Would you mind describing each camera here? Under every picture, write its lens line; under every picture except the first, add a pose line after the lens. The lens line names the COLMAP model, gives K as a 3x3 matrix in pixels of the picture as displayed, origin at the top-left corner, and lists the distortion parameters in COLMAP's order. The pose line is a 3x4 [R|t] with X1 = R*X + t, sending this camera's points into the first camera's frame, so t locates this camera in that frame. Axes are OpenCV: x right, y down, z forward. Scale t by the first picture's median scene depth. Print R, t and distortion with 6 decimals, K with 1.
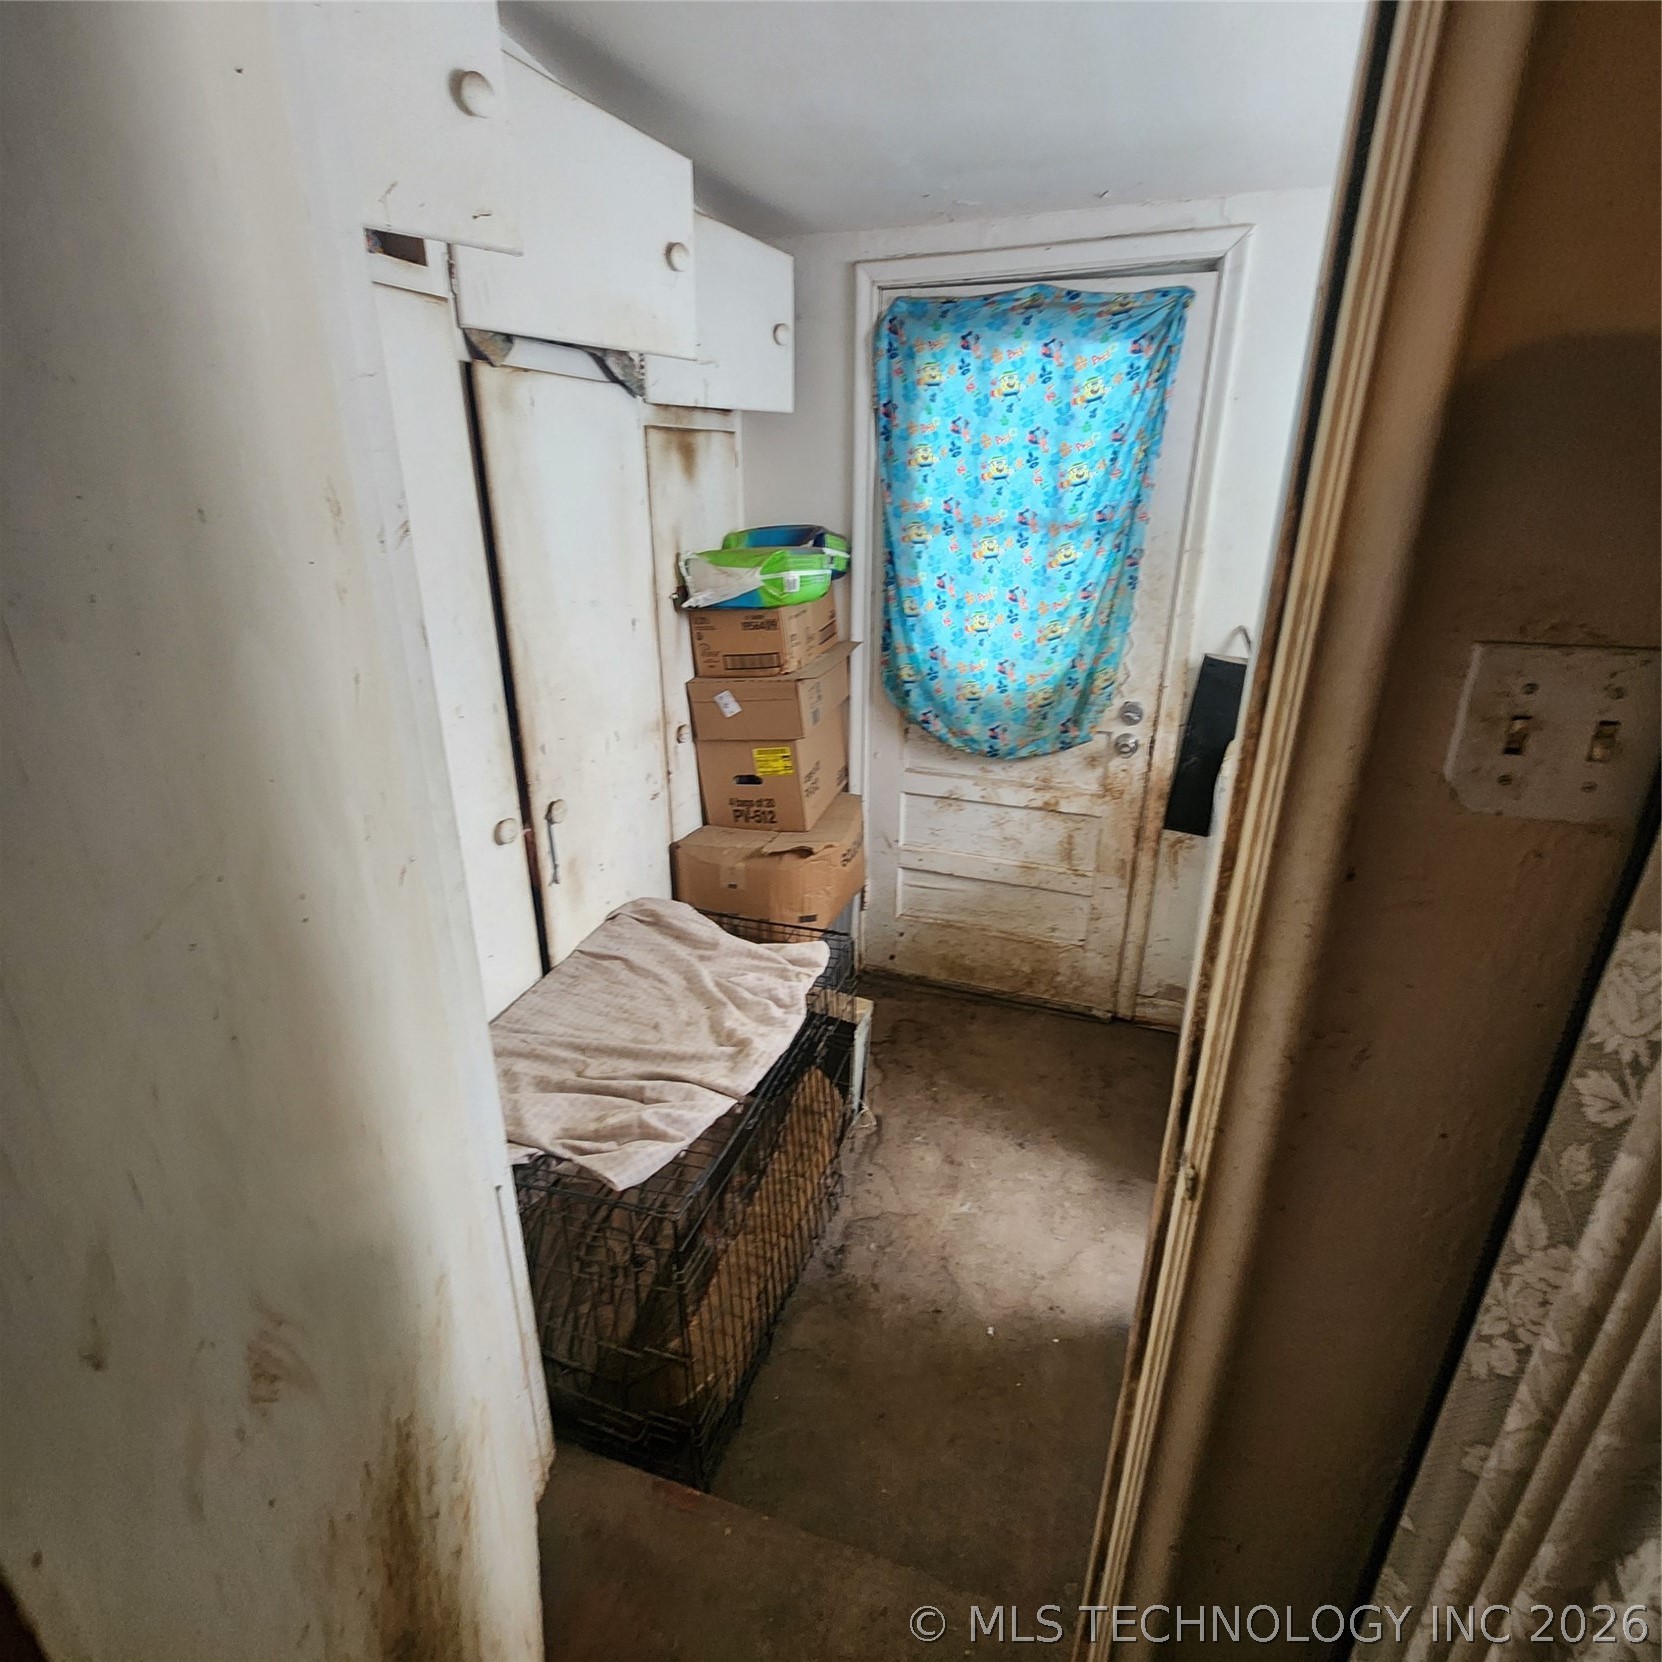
lens RADIAL K [[909.3, 0, 833.7], [0, 909.3, 825.0], [0, 0, 1]] dist [-0.002113, 0.001765]
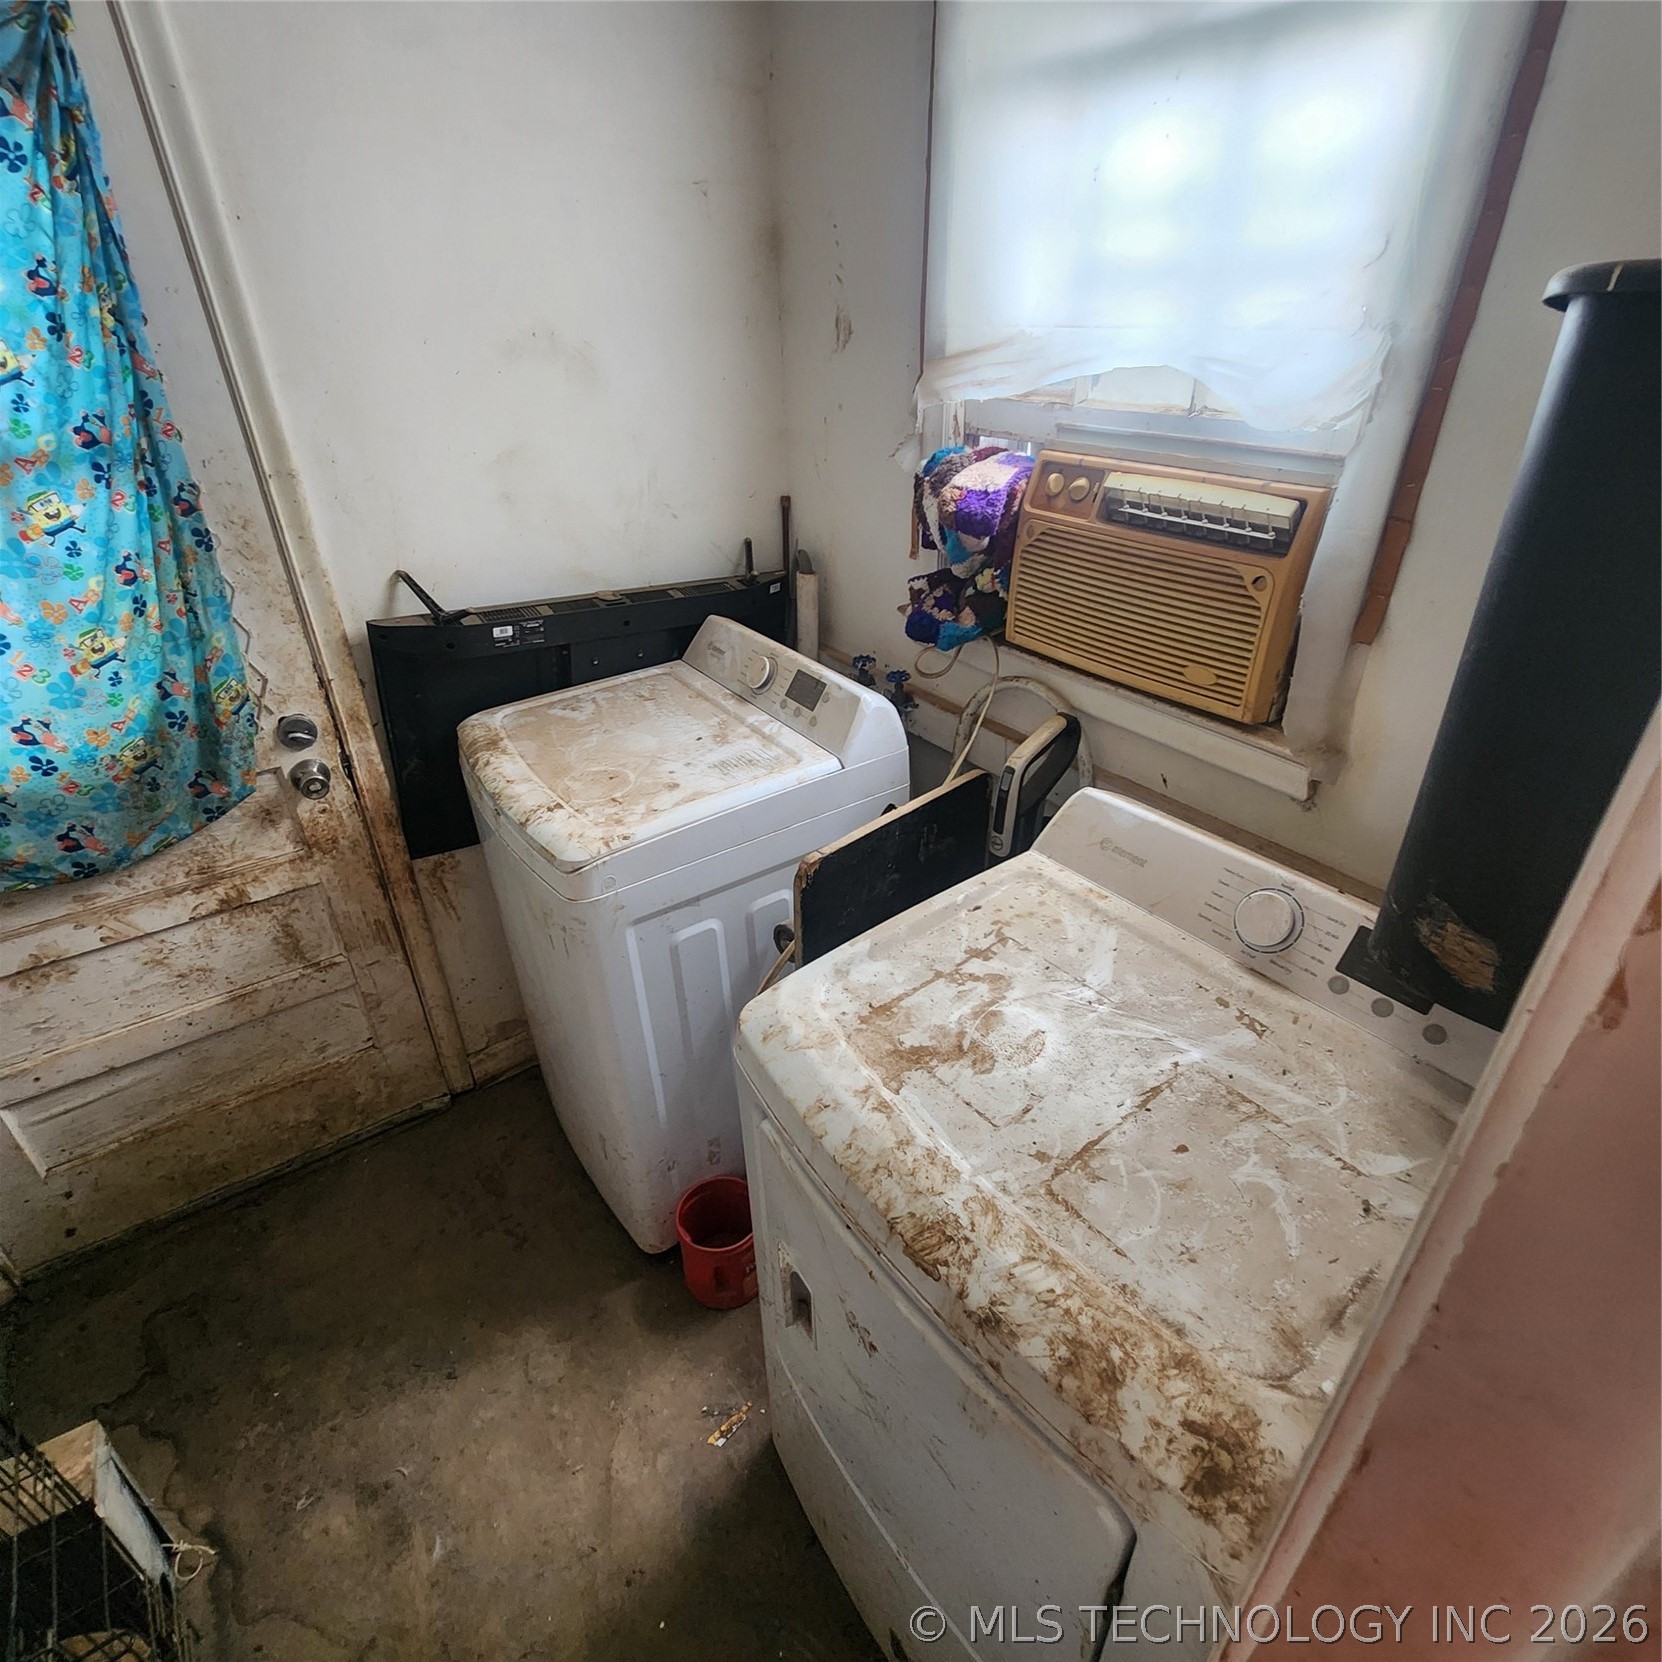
lens RADIAL K [[909.3, 0, 821.8], [0, 909.3, 828.1], [0, 0, 1]] dist [-0.002113, 0.001765]
pose [[0.583538, -0.422229, 0.693690, 0.060586], [0.326494, 0.904110, 0.275656, -0.114519], [-0.743562, 0.065630, 0.665438, 0.272858]]
